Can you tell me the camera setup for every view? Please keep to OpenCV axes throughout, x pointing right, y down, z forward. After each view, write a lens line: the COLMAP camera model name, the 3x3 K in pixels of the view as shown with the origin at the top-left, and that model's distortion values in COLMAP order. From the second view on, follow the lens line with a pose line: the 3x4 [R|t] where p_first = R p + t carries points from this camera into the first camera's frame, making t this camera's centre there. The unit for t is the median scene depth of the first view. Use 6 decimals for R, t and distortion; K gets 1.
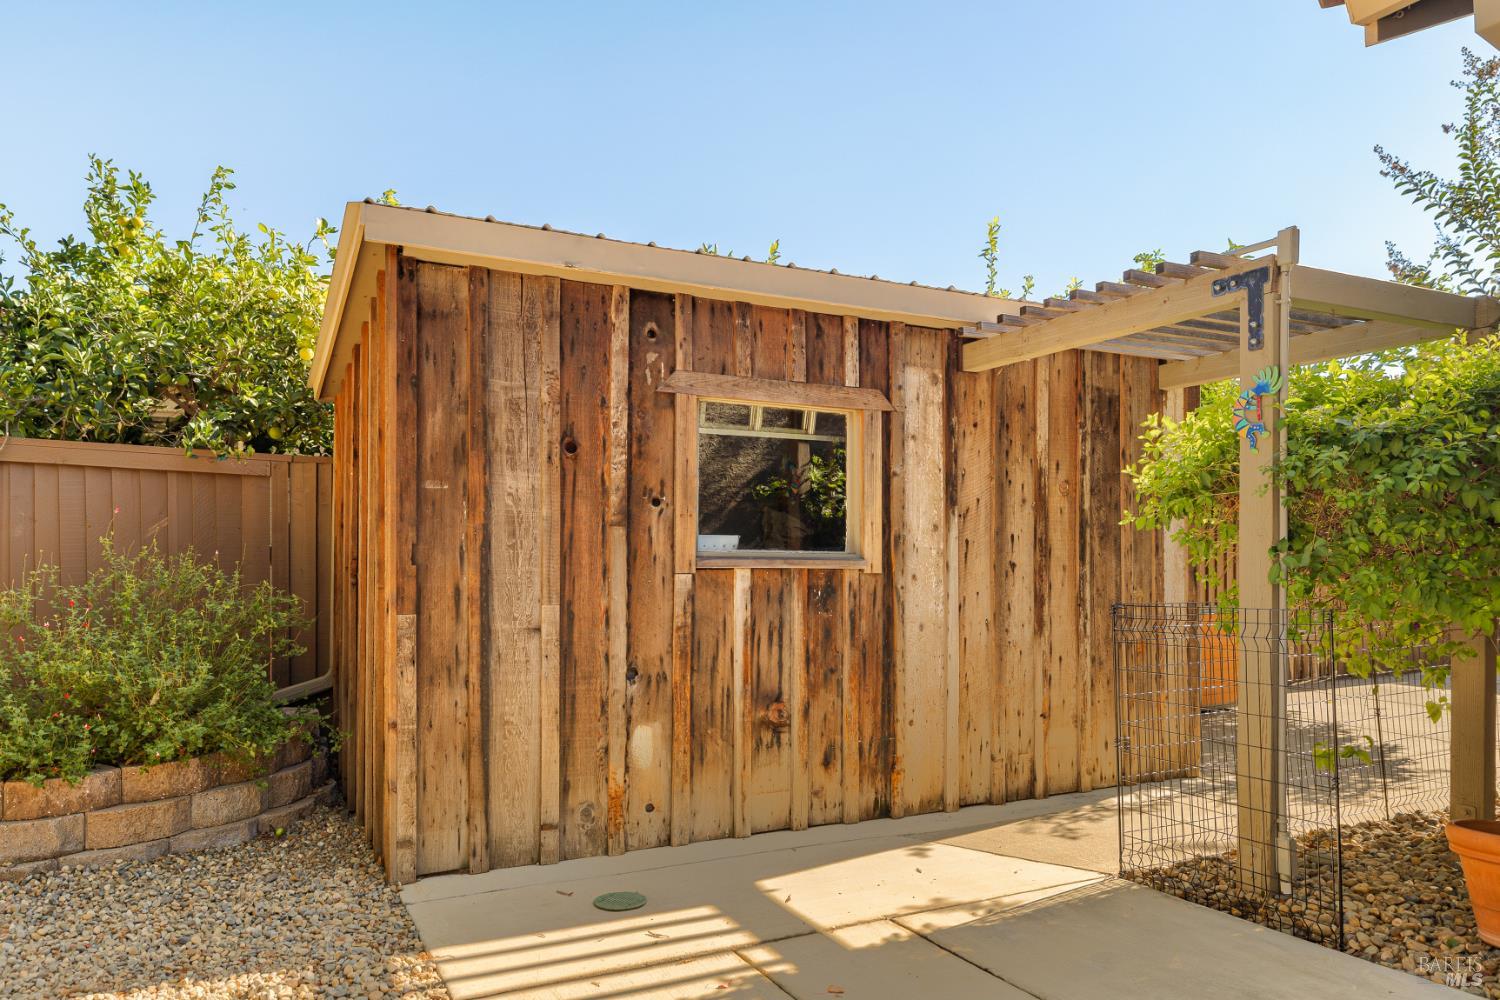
lens RADIAL K [[1012.2, 0, 730.6], [0, 1012.2, 520.4], [0, 0, 1]] dist [0.064244, 0.000214]
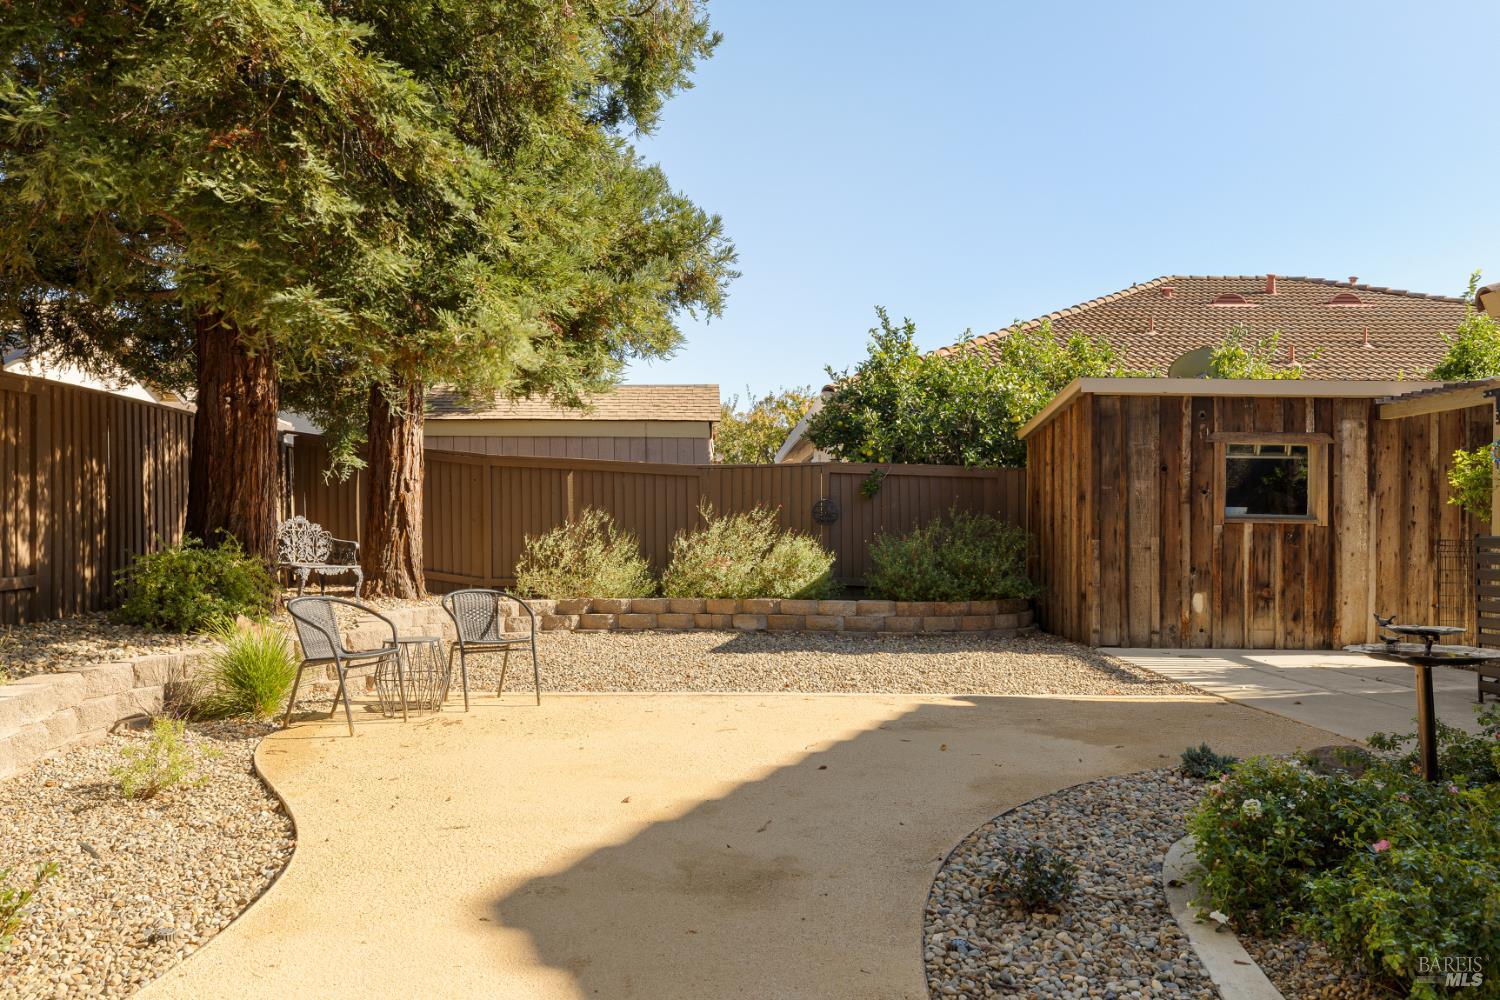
lens RADIAL K [[1100.4, 0, 745.6], [0, 1100.4, 519.0], [0, 0, 1]] dist [0.048680, -0.089156]
pose [[0.900297, 0.002688, -0.435267, 0.071035], [0.009574, 0.999617, 0.025977, -0.030404], [0.435170, -0.027555, 0.899927, -1.500739]]
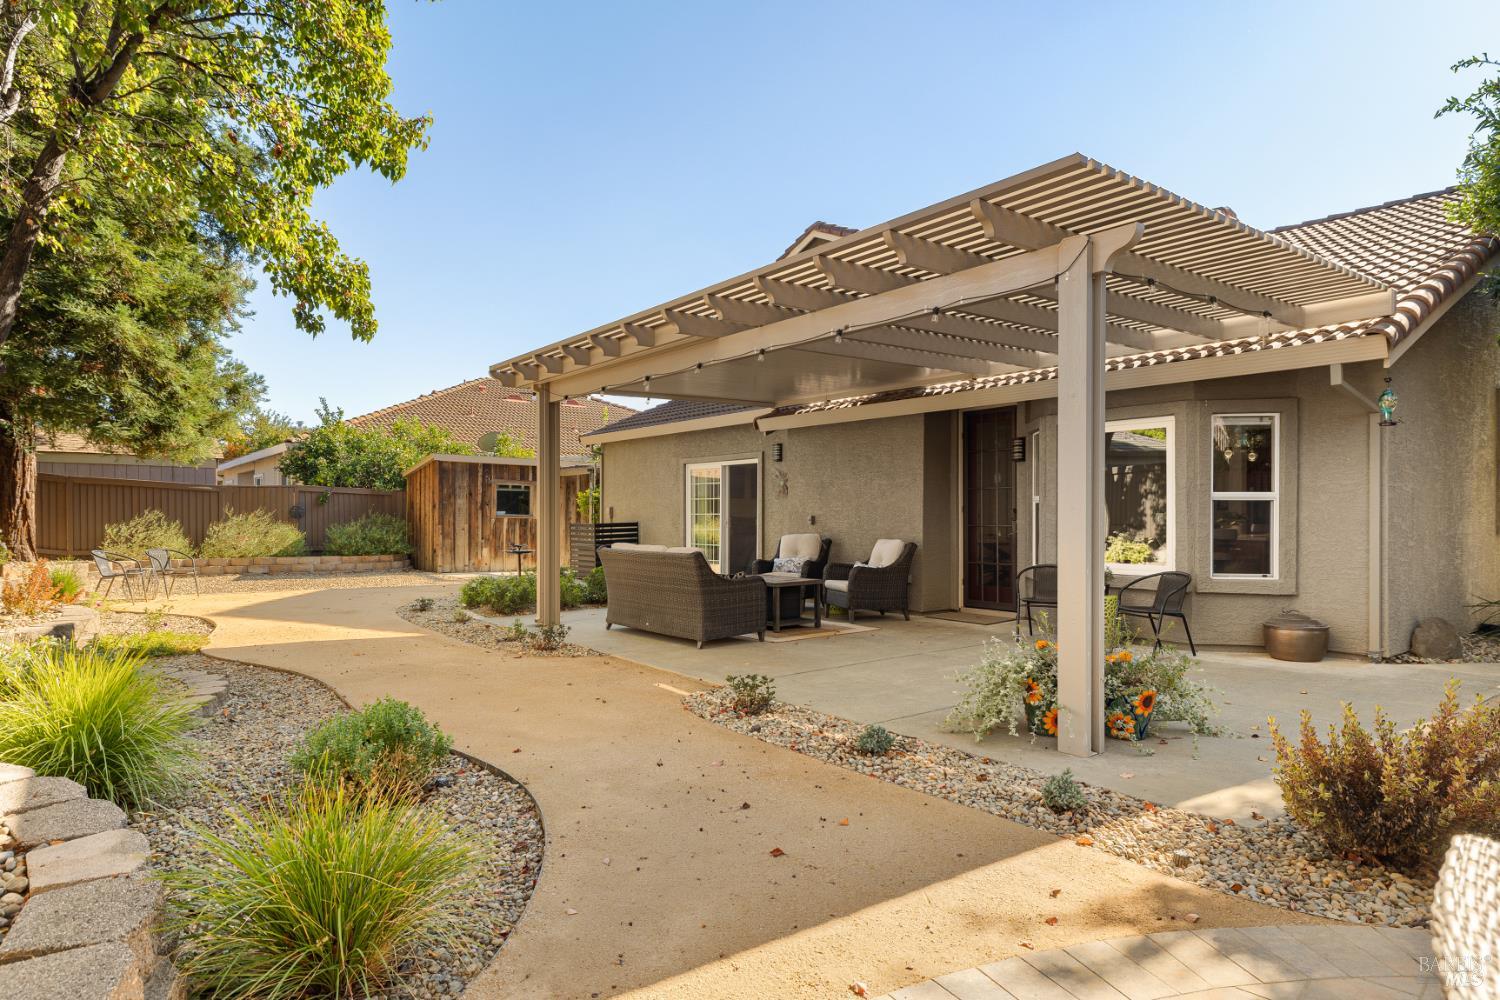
lens RADIAL K [[872.6, 0, 744.6], [0, 872.6, 519.3], [0, 0, 1]] dist [0.001990, -0.000596]
pose [[0.982324, 0.007210, 0.187049, 0.354885], [-0.013952, 0.999299, 0.034752, -0.109826], [-0.186667, -0.036748, 0.981736, -3.354860]]
